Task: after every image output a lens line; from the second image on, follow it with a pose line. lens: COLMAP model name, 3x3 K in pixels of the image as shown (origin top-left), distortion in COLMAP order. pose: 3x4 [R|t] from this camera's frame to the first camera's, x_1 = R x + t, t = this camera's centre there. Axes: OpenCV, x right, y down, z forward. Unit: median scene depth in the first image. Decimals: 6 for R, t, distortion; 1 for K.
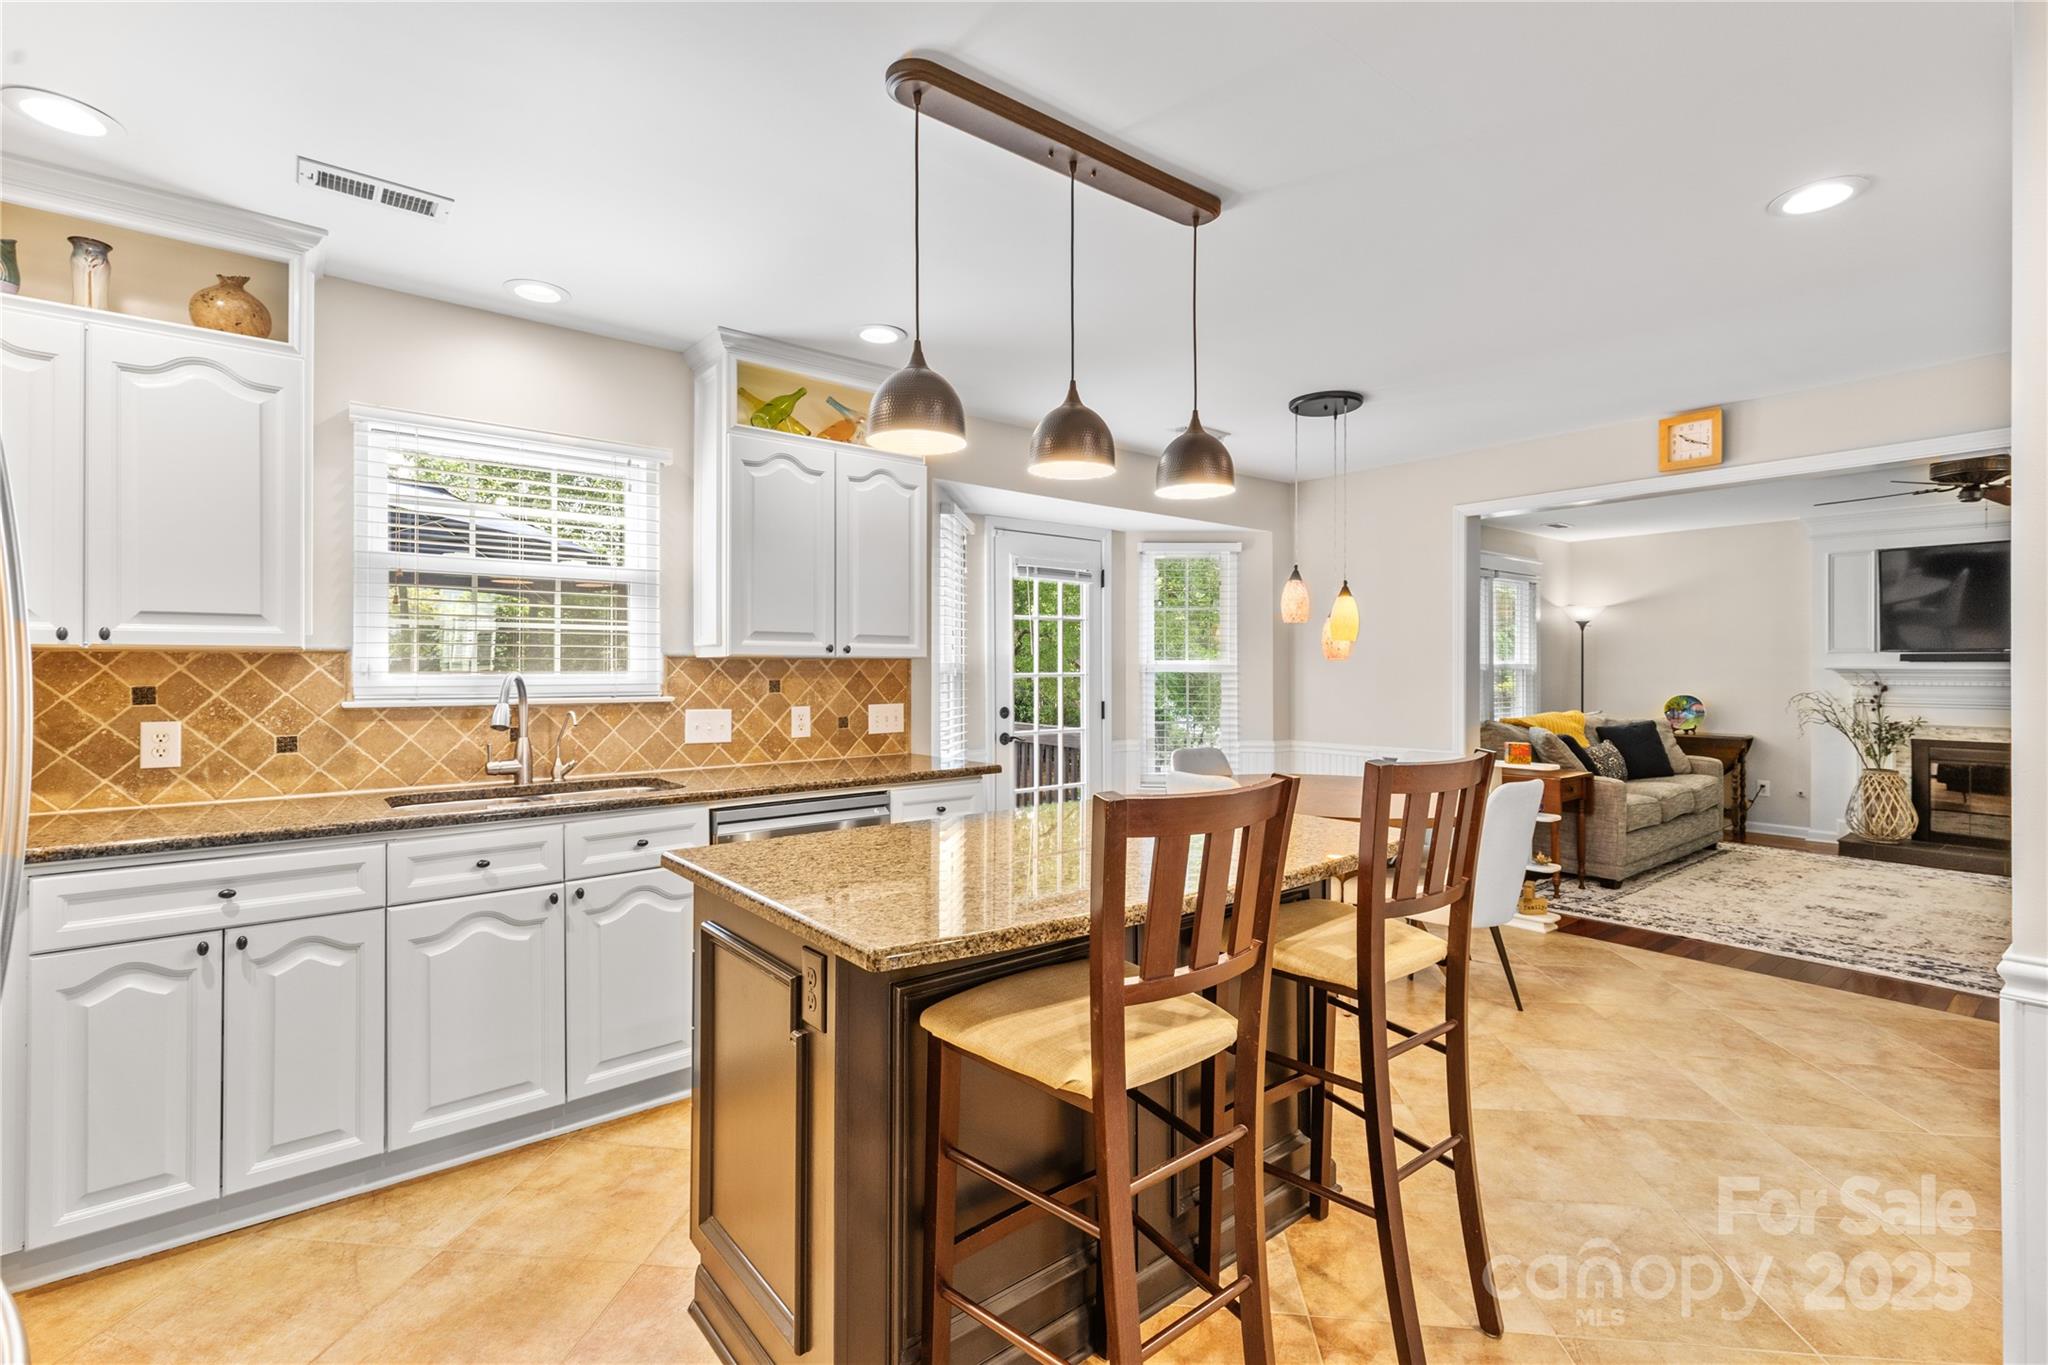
lens RADIAL K [[917.6, 0, 1019.4], [0, 917.6, 667.4], [0, 0, 1]] dist [0.009150, -0.002432]
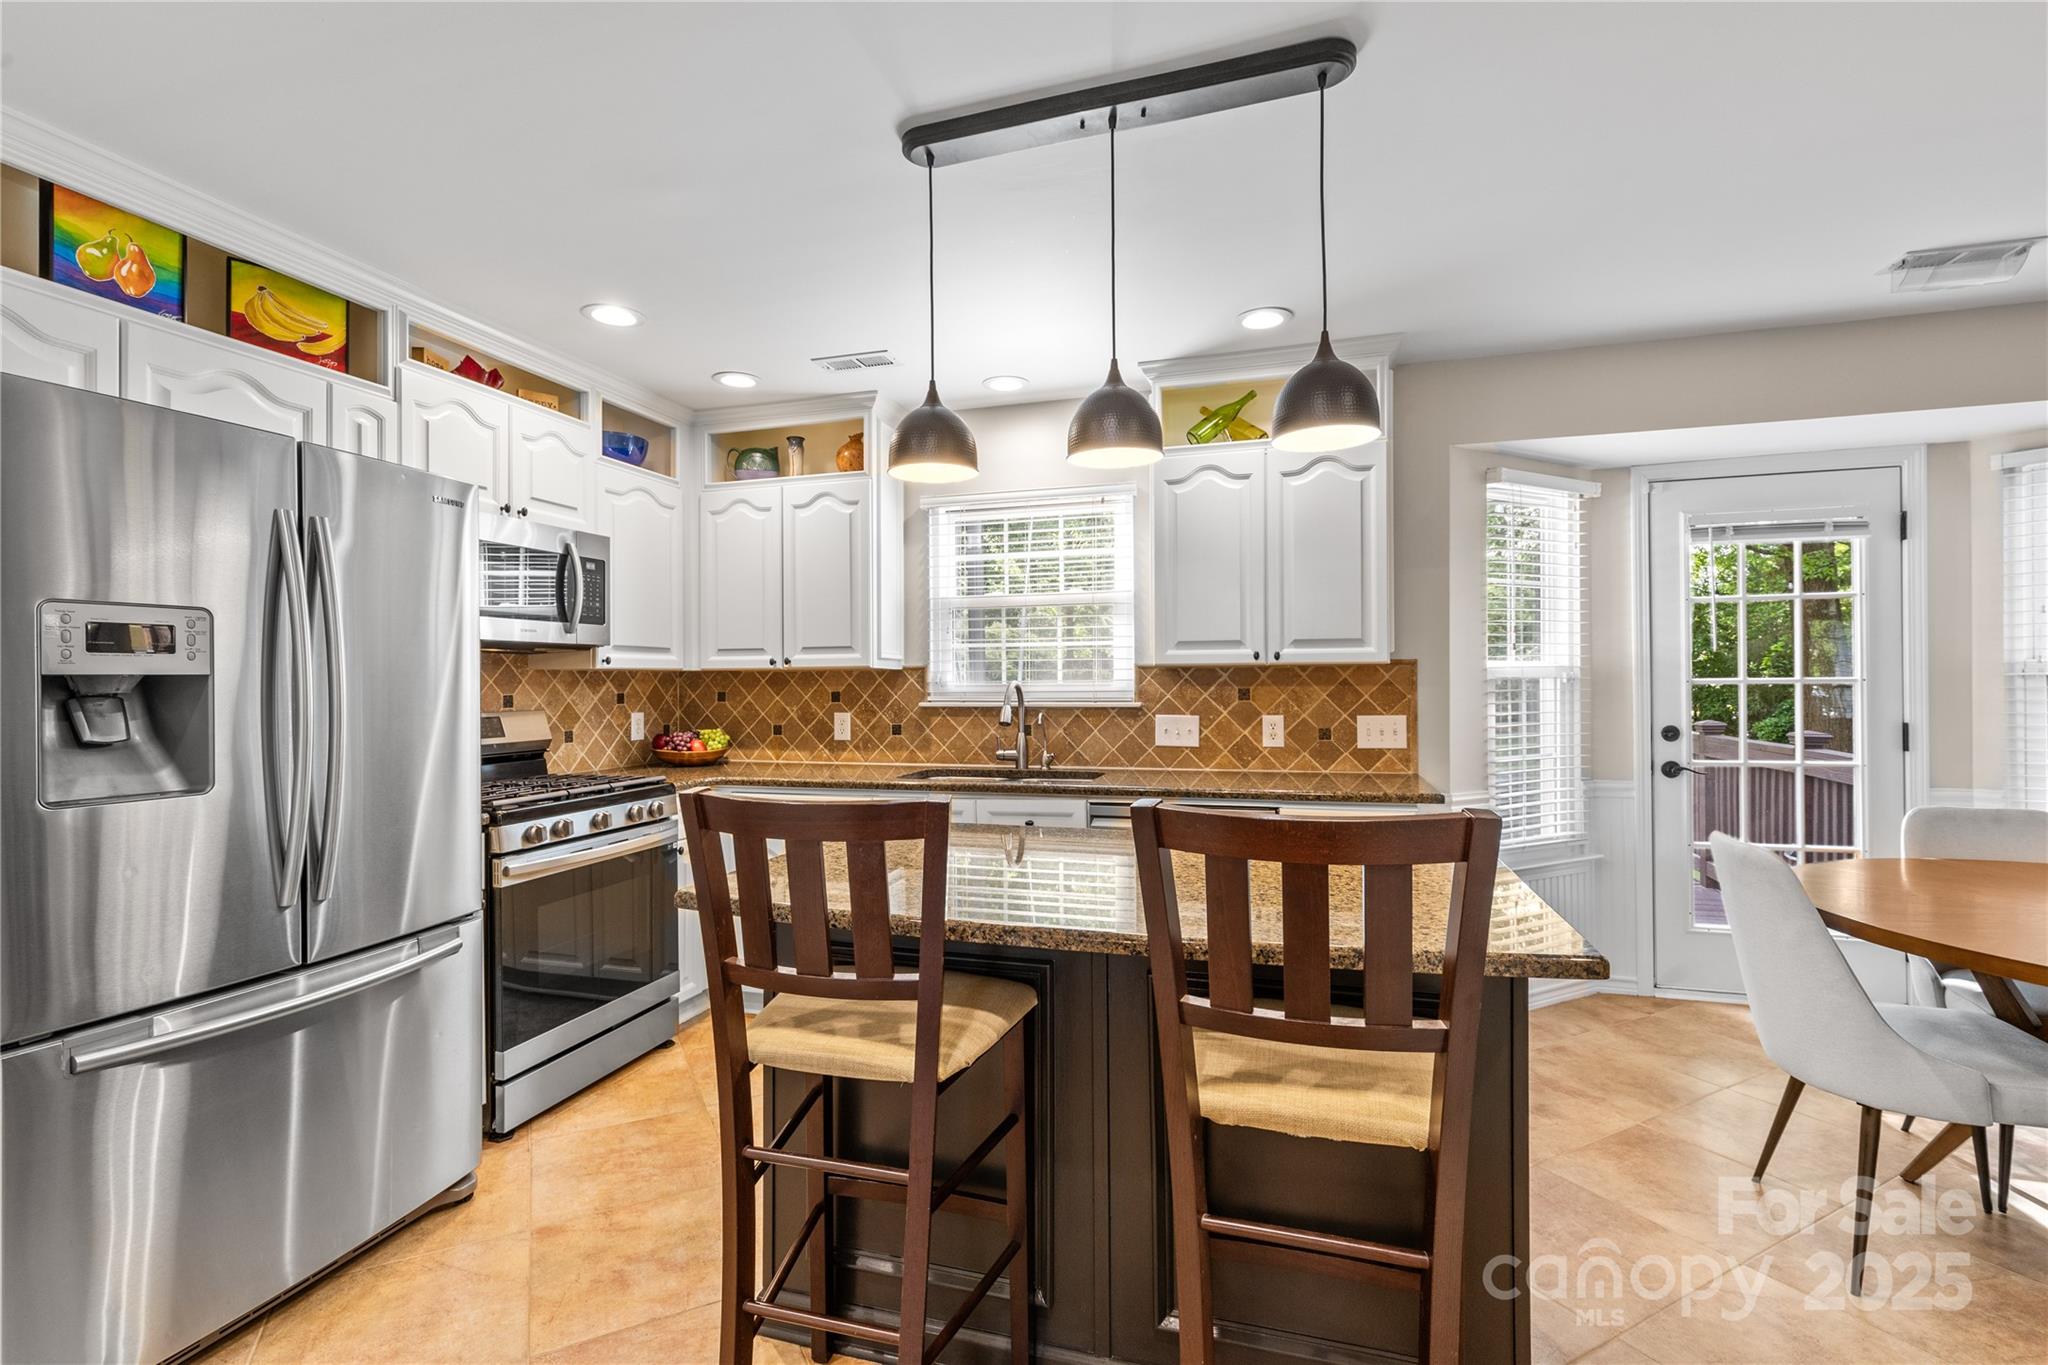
lens RADIAL K [[917.6, 0, 1012.7], [0, 917.6, 681.3], [0, 0, 1]] dist [0.009150, -0.002432]
pose [[0.556304, -0.004860, -0.830964, 0.455528], [0.010795, 0.999941, 0.001378, 0.002423], [0.830908, -0.009737, 0.556324, 0.247197]]
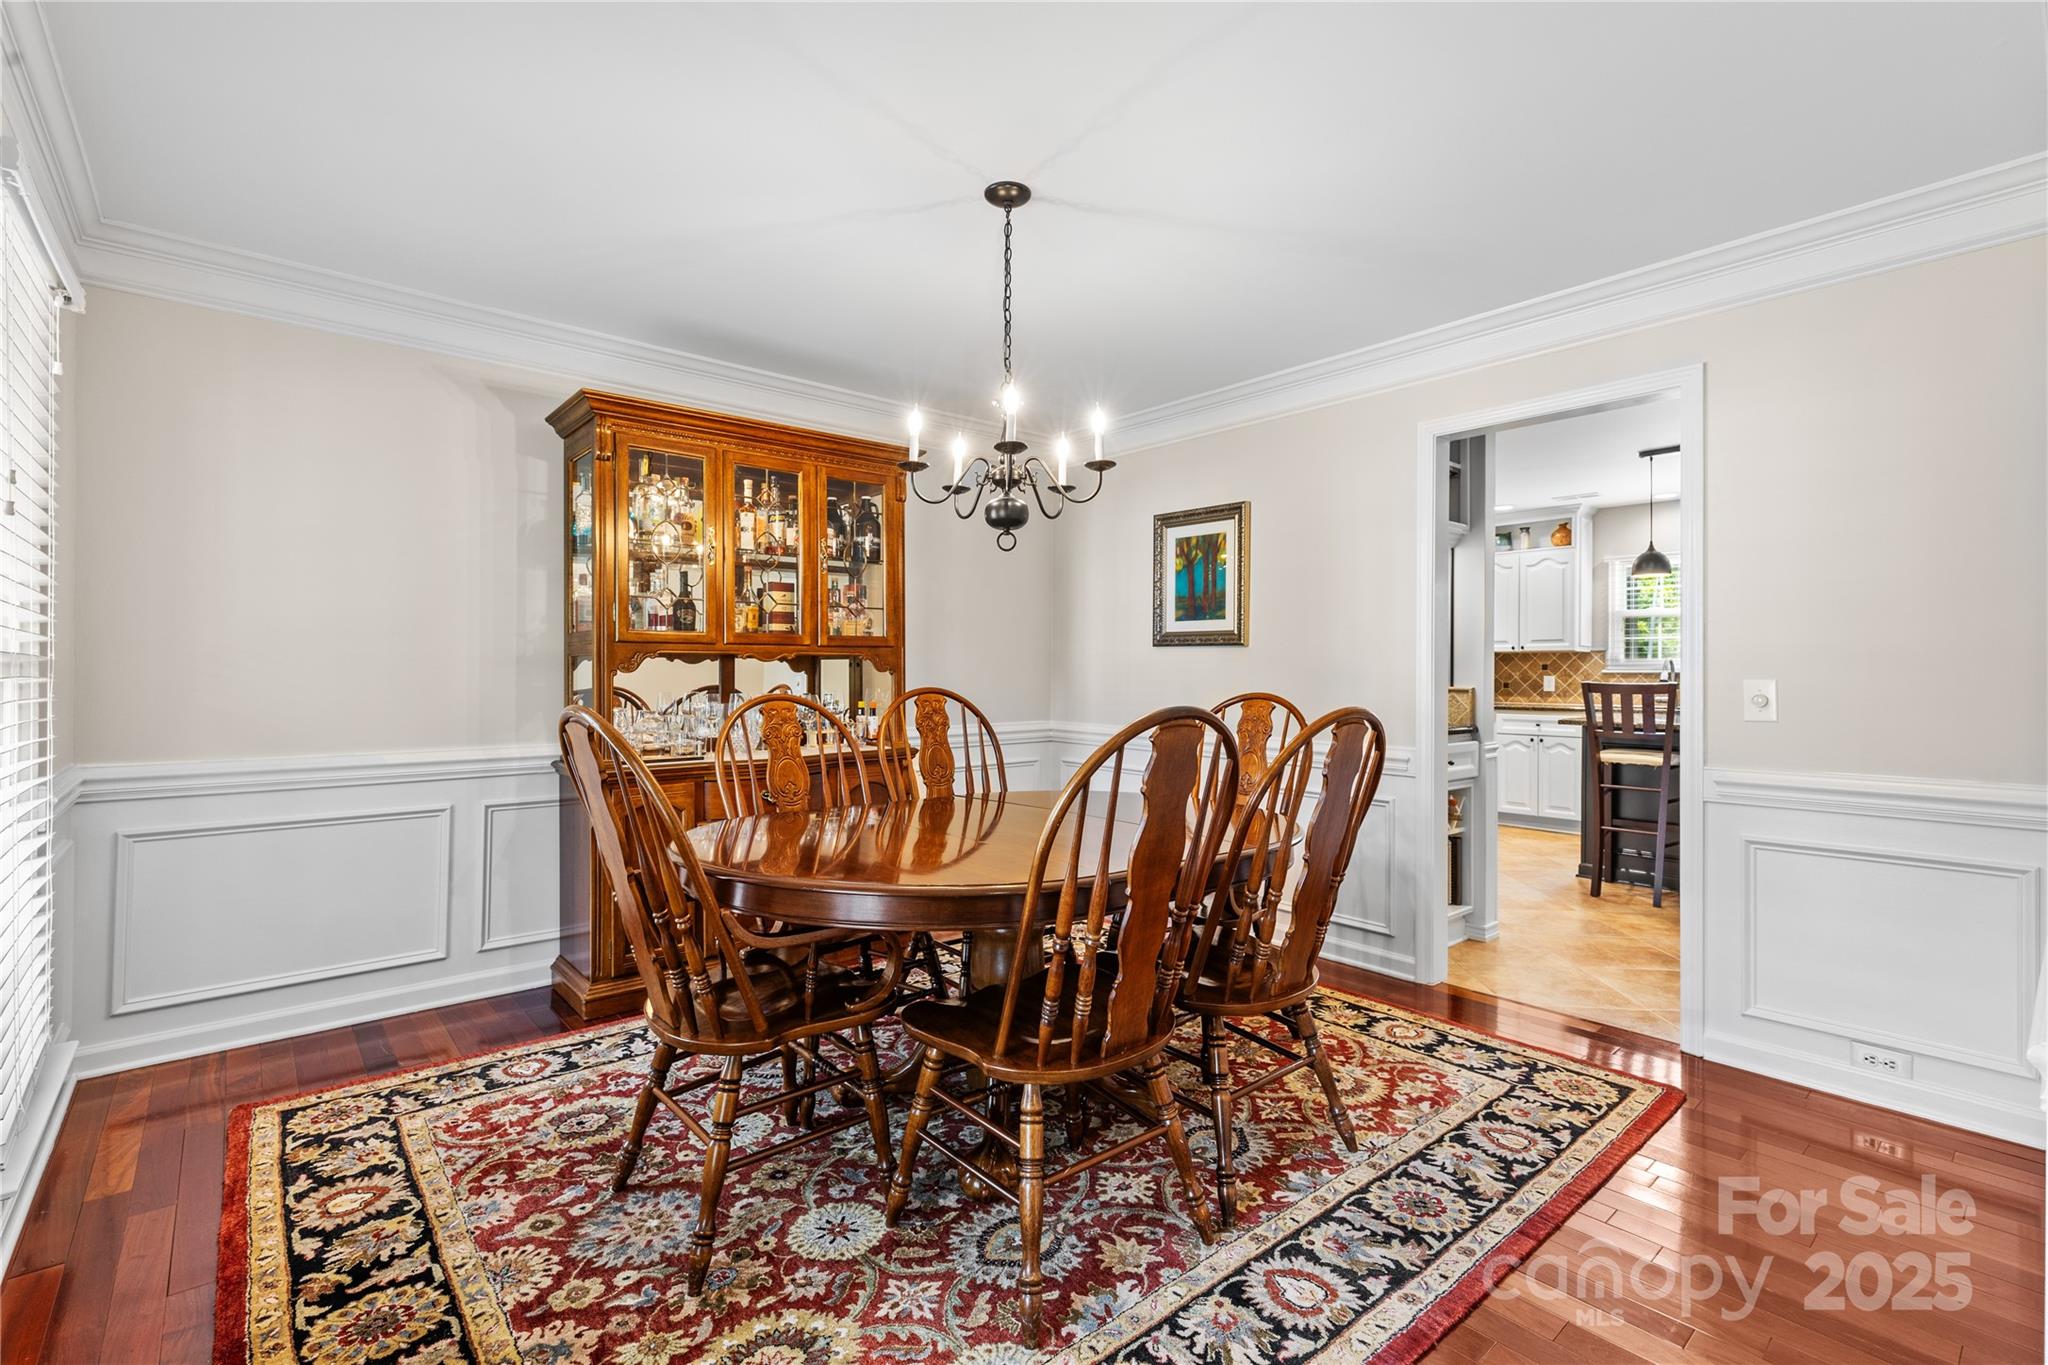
lens RADIAL K [[917.6, 0, 1039.8], [0, 917.6, 670.8], [0, 0, 1]] dist [0.009150, -0.002432]
pose [[0.049968, -0.001695, -0.998749, 1.458688], [0.001880, 0.999997, -0.001603, 0.032113], [0.998749, -0.001798, 0.049971, -0.593390]]
